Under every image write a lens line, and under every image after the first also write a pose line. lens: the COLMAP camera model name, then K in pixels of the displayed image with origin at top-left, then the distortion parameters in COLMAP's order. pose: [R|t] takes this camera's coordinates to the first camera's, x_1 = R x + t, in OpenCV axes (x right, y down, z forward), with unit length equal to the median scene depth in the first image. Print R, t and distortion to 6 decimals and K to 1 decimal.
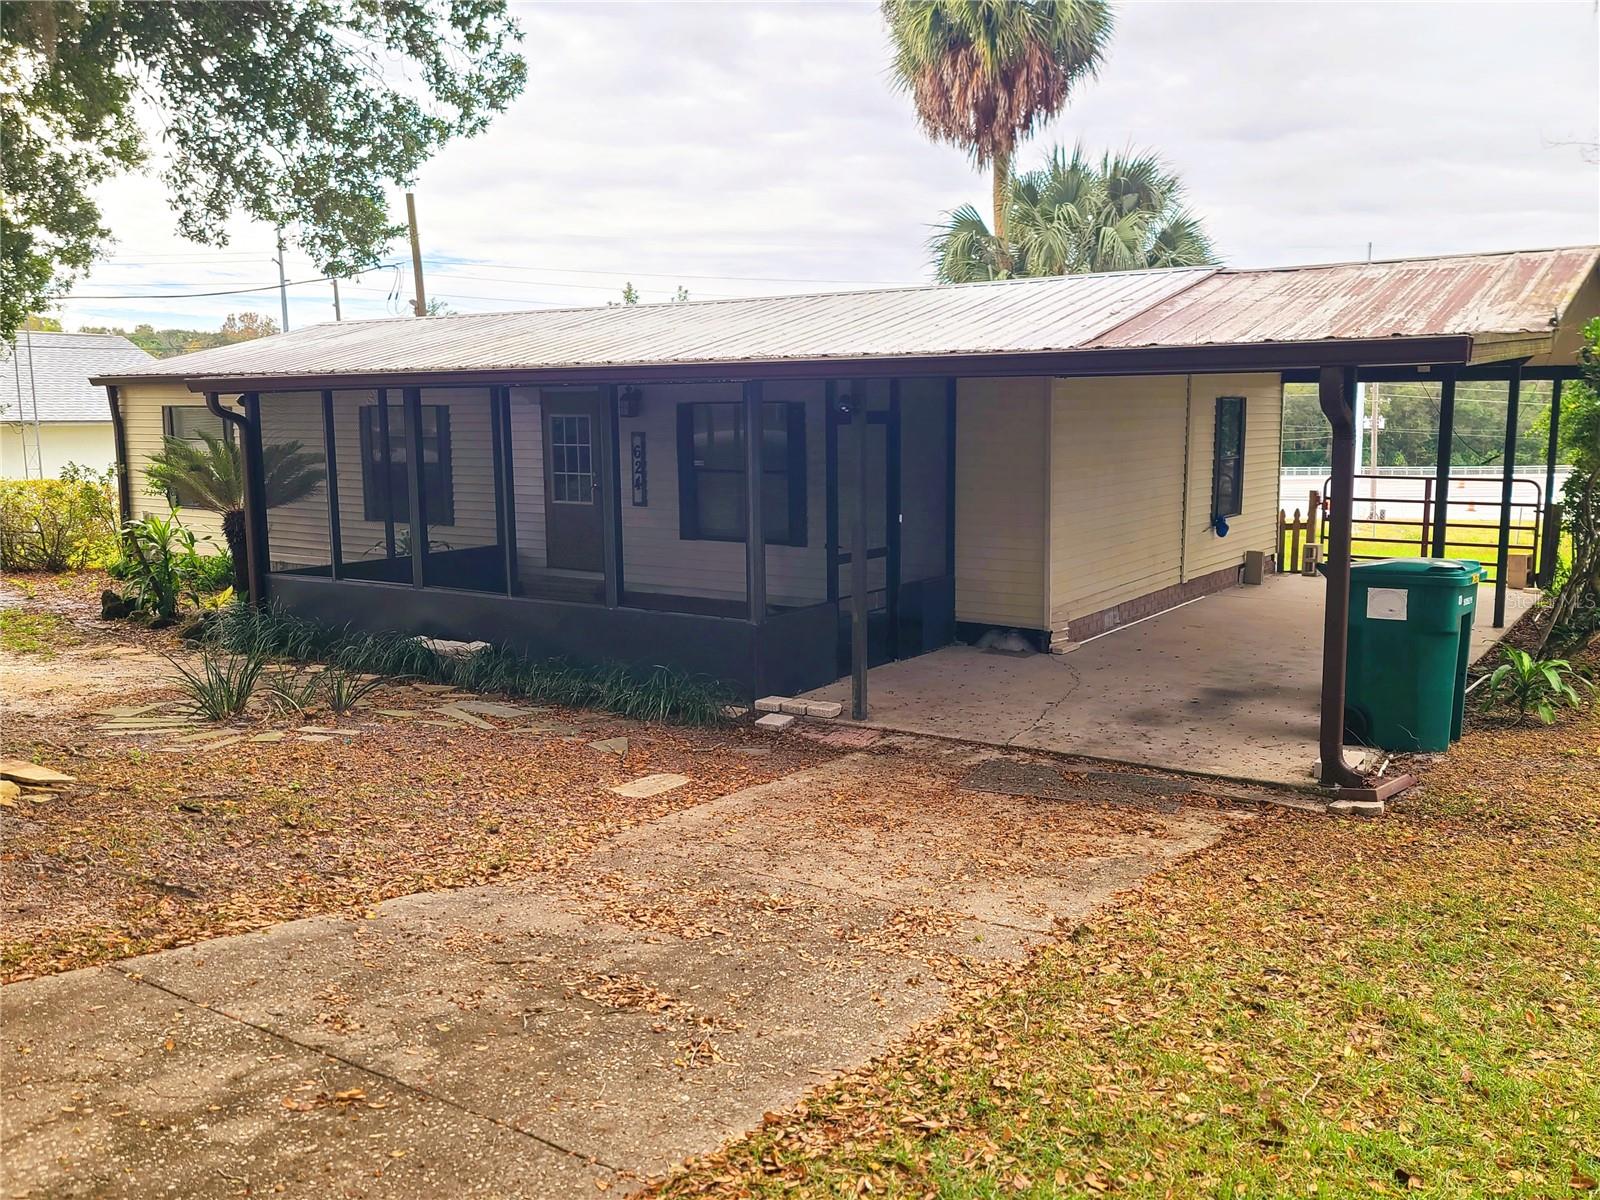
lens RADIAL K [[1285.6, 0, 800.0], [0, 1285.6, 600.0], [0, 0, 1]] dist [0.092479, 0.000461]
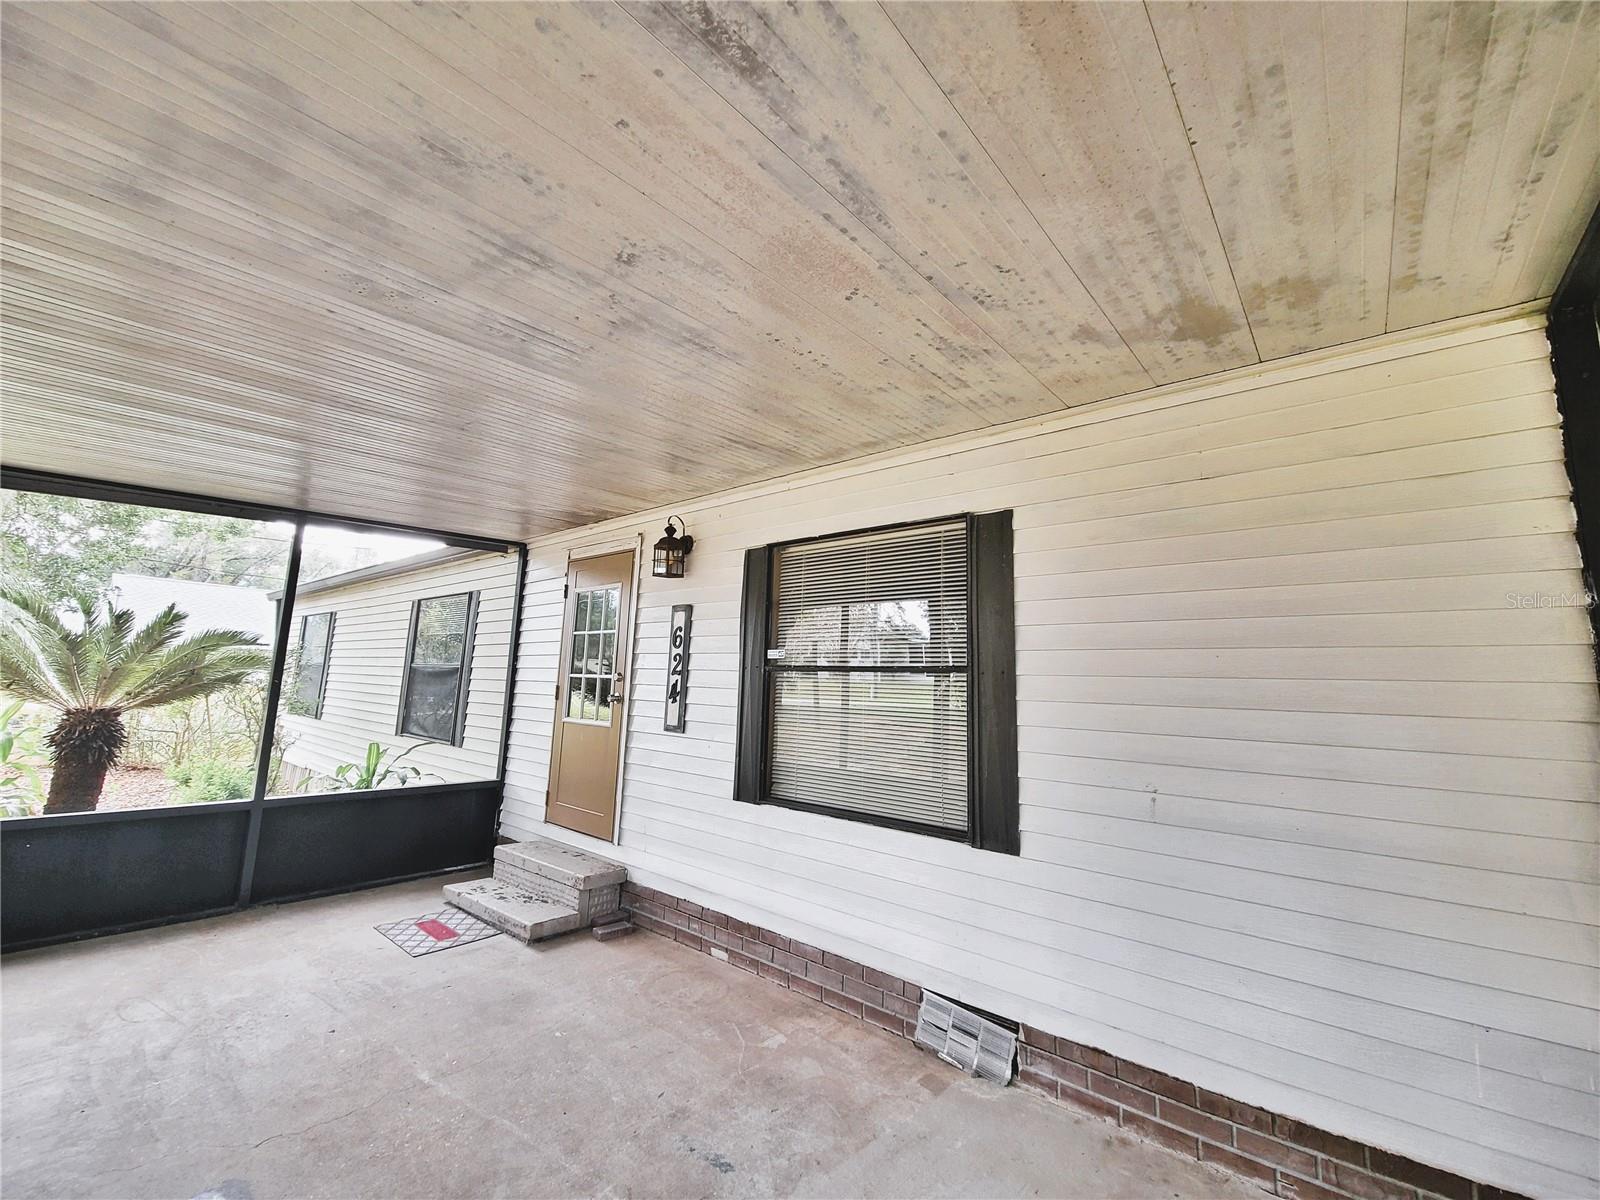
lens RADIAL K [[644.4, 0, 800.0], [0, 644.4, 600.0], [0, 0, 1]] dist [-0.001091, -0.000051]
pose [[0.992442, 0.028310, -0.119402, -0.036959], [-0.060901, 0.958366, -0.278971, -0.052860], [0.106534, 0.284134, 0.952847, 0.719132]]
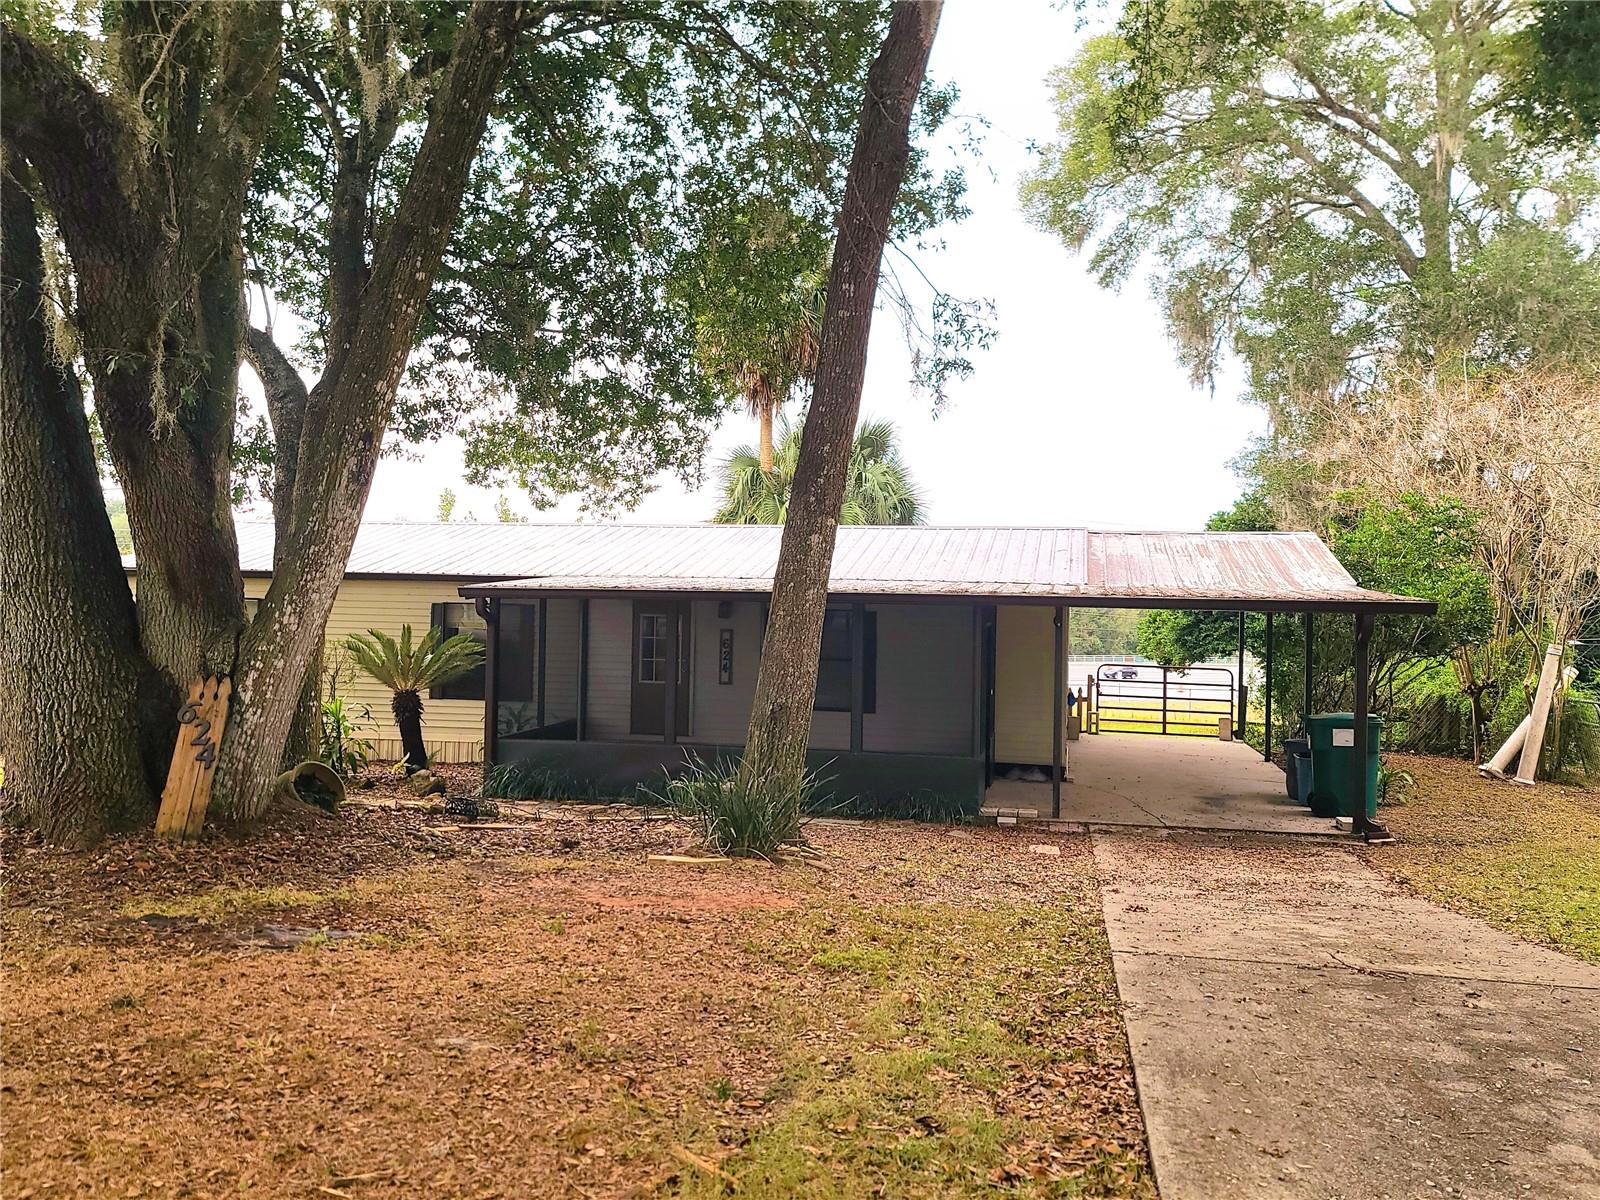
lens RADIAL K [[1285.6, 0, 800.0], [0, 1285.6, 600.0], [0, 0, 1]] dist [0.092479, 0.000461]
pose [[0.916018, 0.025043, 0.400354, -0.584029], [0.031482, 0.990483, -0.133987, 0.019887], [-0.399899, 0.135339, 0.906512, -0.233750]]
